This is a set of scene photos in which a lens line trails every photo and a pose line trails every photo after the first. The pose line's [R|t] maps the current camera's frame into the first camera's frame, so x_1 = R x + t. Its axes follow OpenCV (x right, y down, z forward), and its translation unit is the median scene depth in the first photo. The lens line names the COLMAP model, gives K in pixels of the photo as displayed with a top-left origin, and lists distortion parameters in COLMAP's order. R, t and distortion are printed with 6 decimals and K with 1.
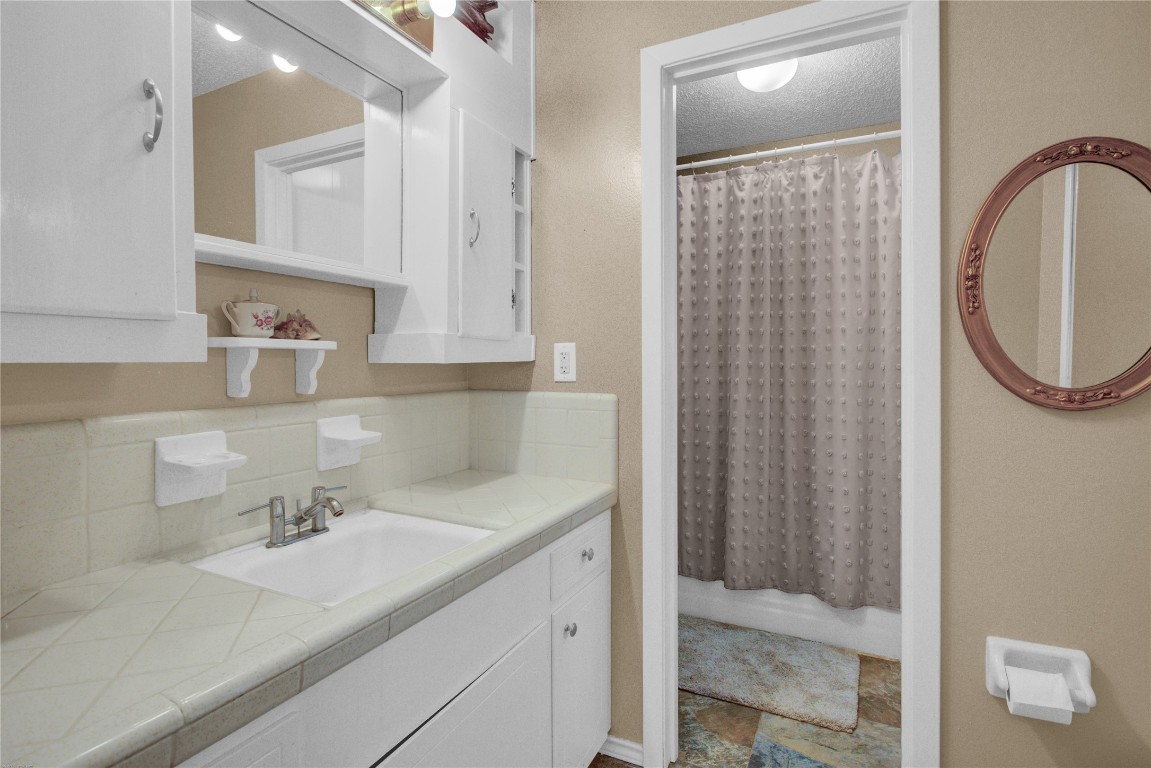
lens RADIAL K [[561.0, 0, 575.8], [0, 561.0, 374.0], [0, 0, 1]] dist [-0.009357, 0.003237]
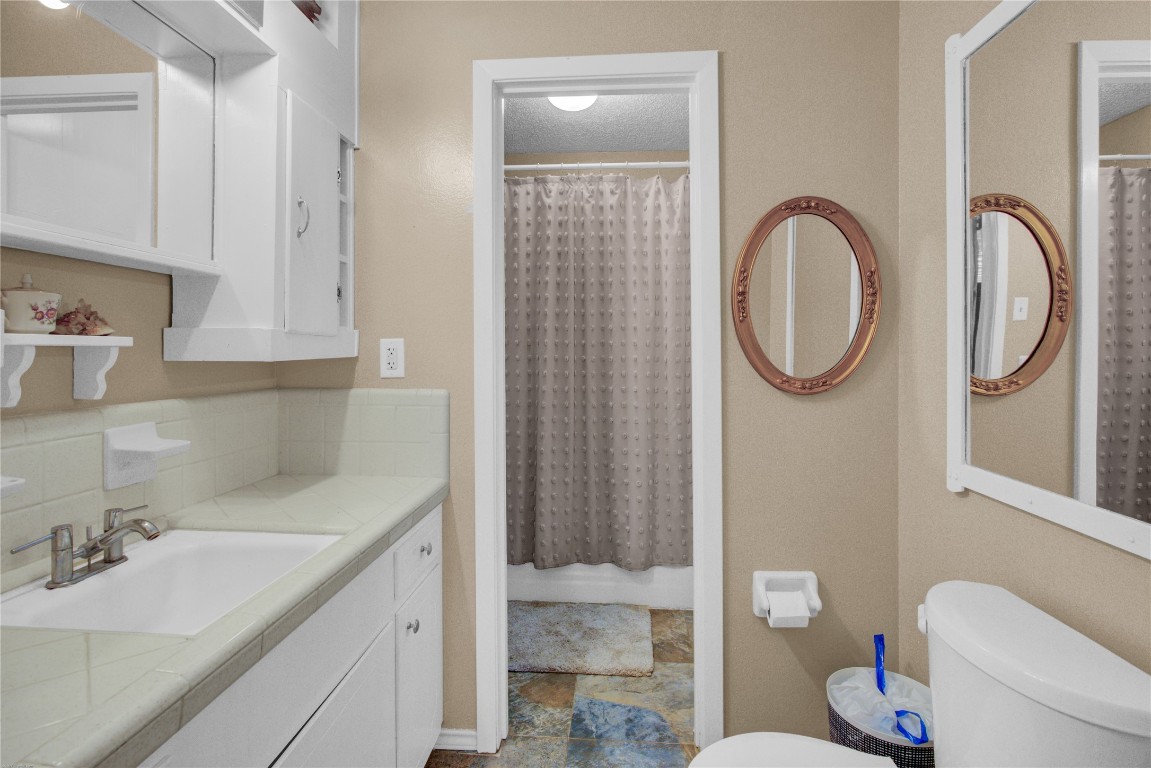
lens RADIAL K [[561.0, 0, 585.9], [0, 561.0, 355.6], [0, 0, 1]] dist [-0.009357, 0.003237]
pose [[0.924345, -0.000720, 0.381556, -0.094765], [0.006384, 0.999887, -0.013578, -0.011539], [-0.381503, 0.014987, 0.924246, -0.045237]]
